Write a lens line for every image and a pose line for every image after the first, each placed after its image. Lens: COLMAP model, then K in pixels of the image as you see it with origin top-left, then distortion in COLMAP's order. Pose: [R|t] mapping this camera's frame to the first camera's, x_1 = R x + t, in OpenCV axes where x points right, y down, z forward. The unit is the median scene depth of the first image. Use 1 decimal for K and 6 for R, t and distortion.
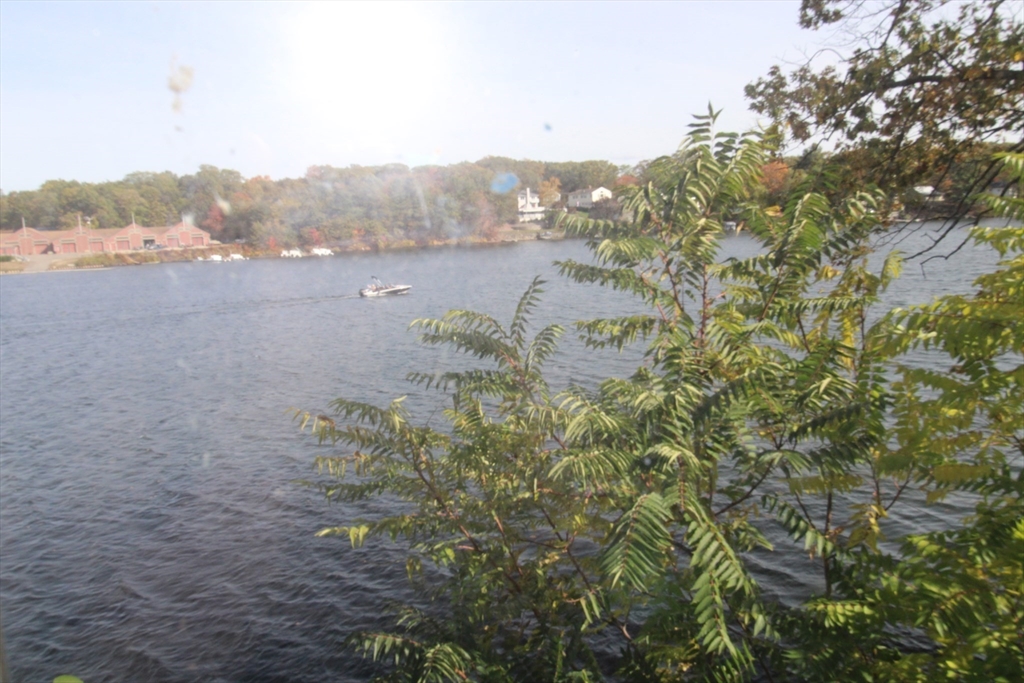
lens RADIAL K [[521.4, 0, 512.0], [0, 521.4, 341.5], [0, 0, 1]] dist [-0.000556, -0.000868]
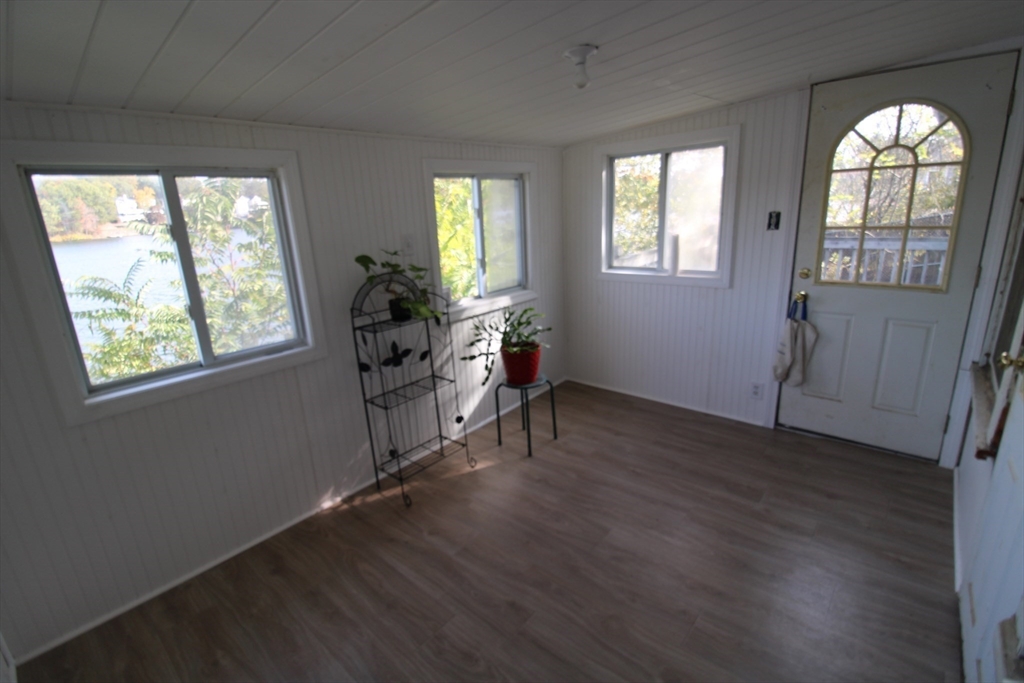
lens RADIAL K [[463.5, 0, 512.4], [0, 463.5, 335.6], [0, 0, 1]] dist [-0.014174, -0.008301]
pose [[0.765685, -0.177210, 0.618323, 0.009159], [0.155427, 0.983786, 0.089482, 0.093573], [-0.624155, 0.027589, 0.780814, -0.463322]]
